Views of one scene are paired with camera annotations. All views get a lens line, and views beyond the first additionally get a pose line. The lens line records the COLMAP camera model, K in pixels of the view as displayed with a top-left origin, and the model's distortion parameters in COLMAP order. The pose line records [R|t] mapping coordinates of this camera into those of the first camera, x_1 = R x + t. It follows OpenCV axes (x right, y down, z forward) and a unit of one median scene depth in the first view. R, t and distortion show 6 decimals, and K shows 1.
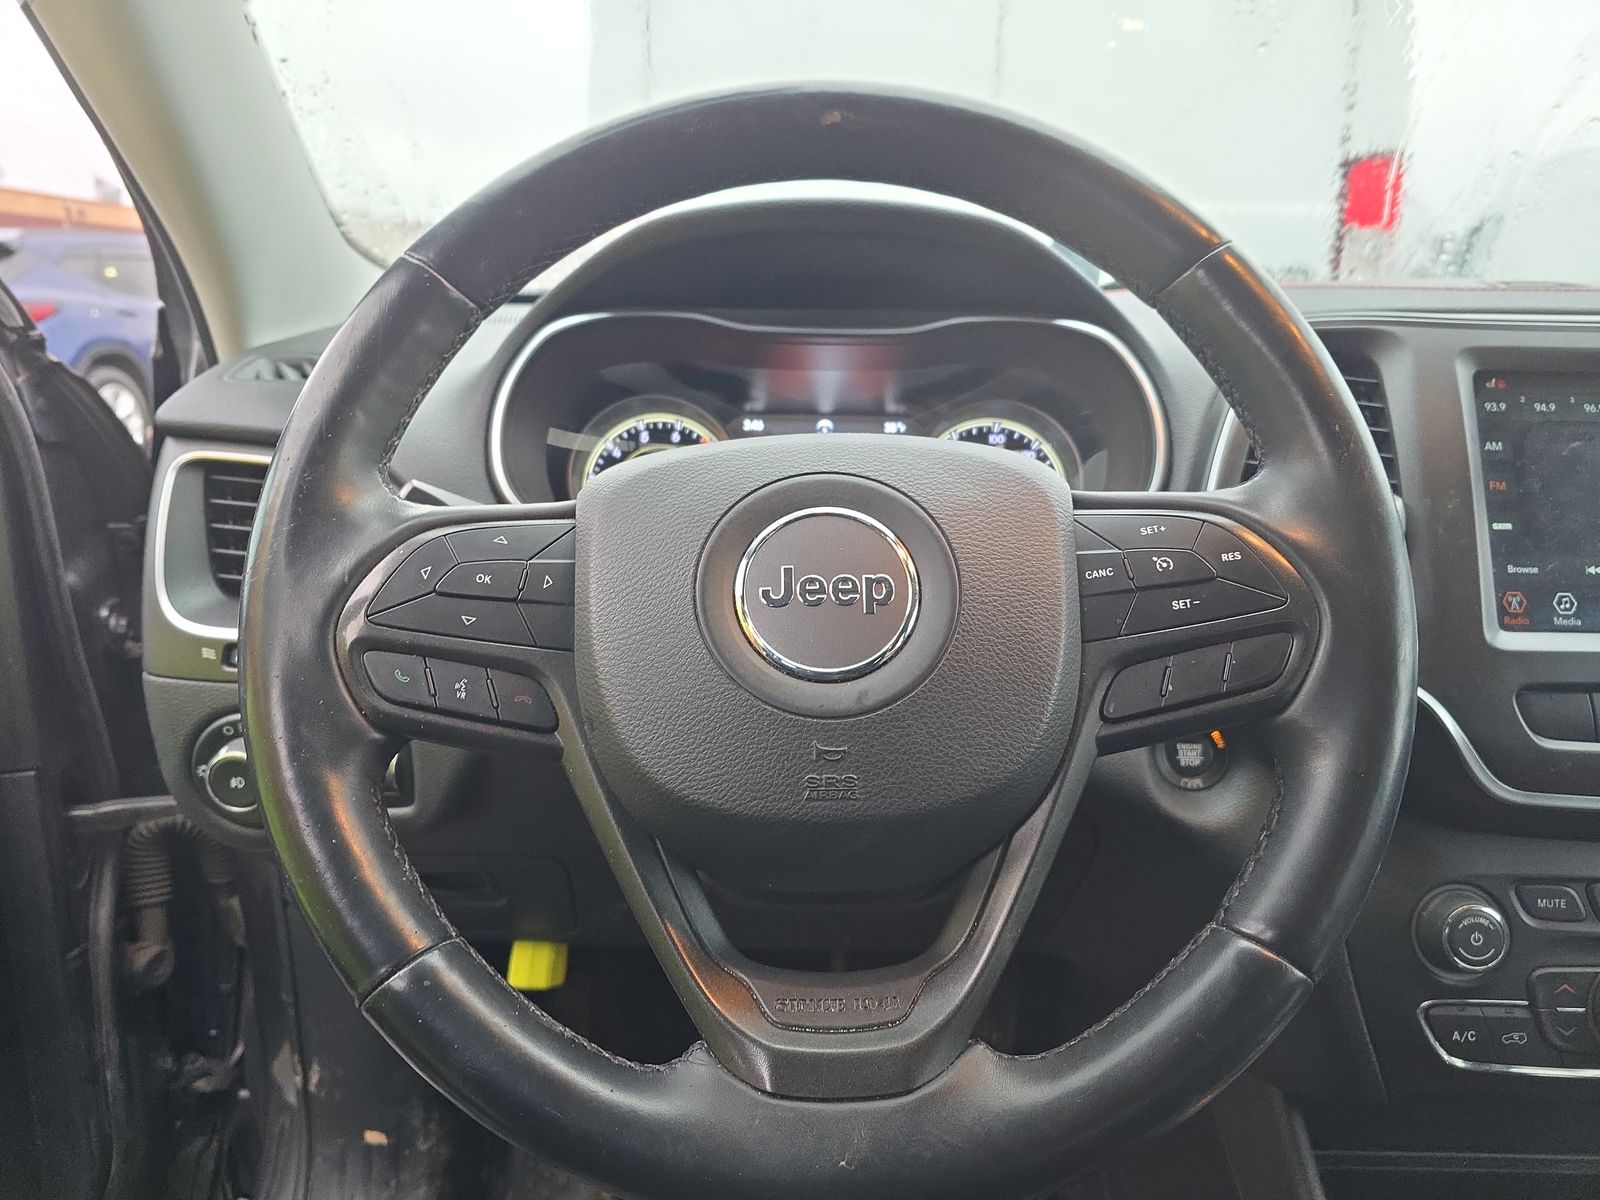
lens RADIAL K [[1067.9, 0, 797.2], [0, 1067.9, 601.9], [0, 0, 1]] dist [0.008430, 0.001558]
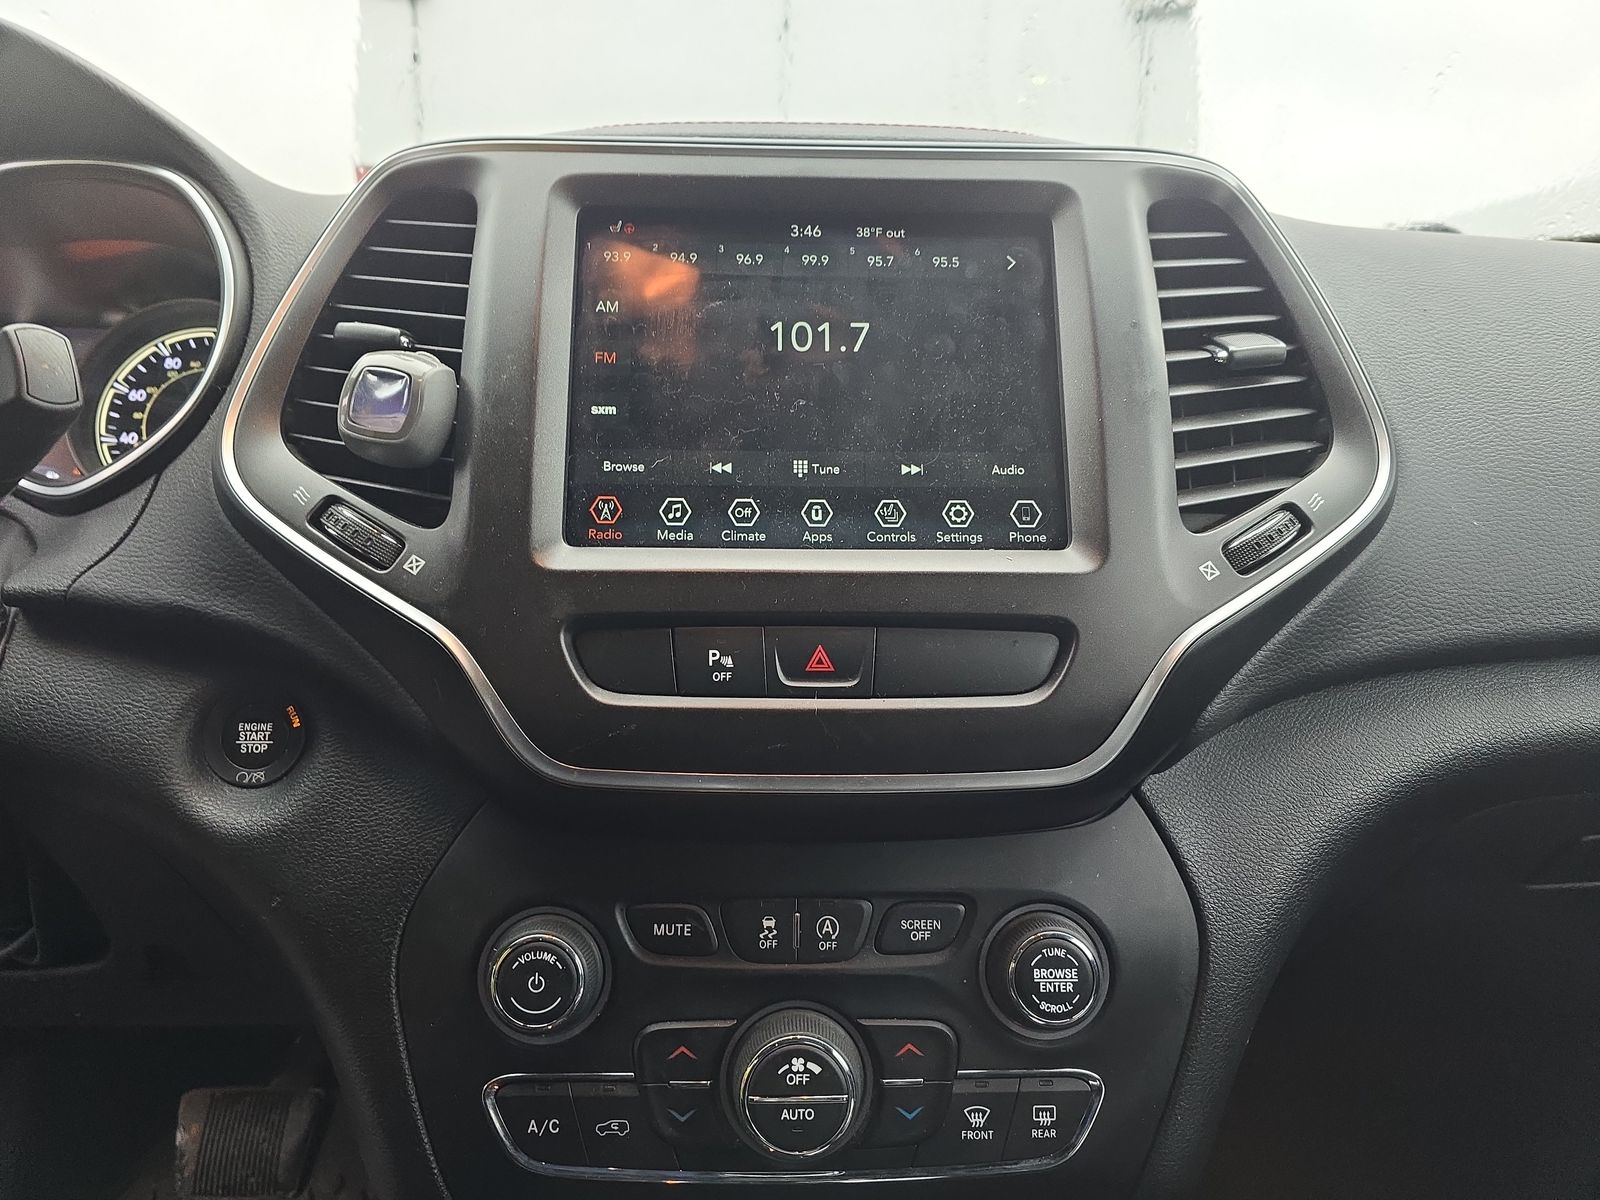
lens RADIAL K [[1067.9, 0, 803.2], [0, 1067.9, 597.2], [0, 0, 1]] dist [0.008430, 0.001558]
pose [[0.998834, -0.006519, 0.047840, 0.761507], [0.010173, 0.997016, -0.076524, 0.115696], [-0.047199, 0.076921, 0.995919, 0.271233]]
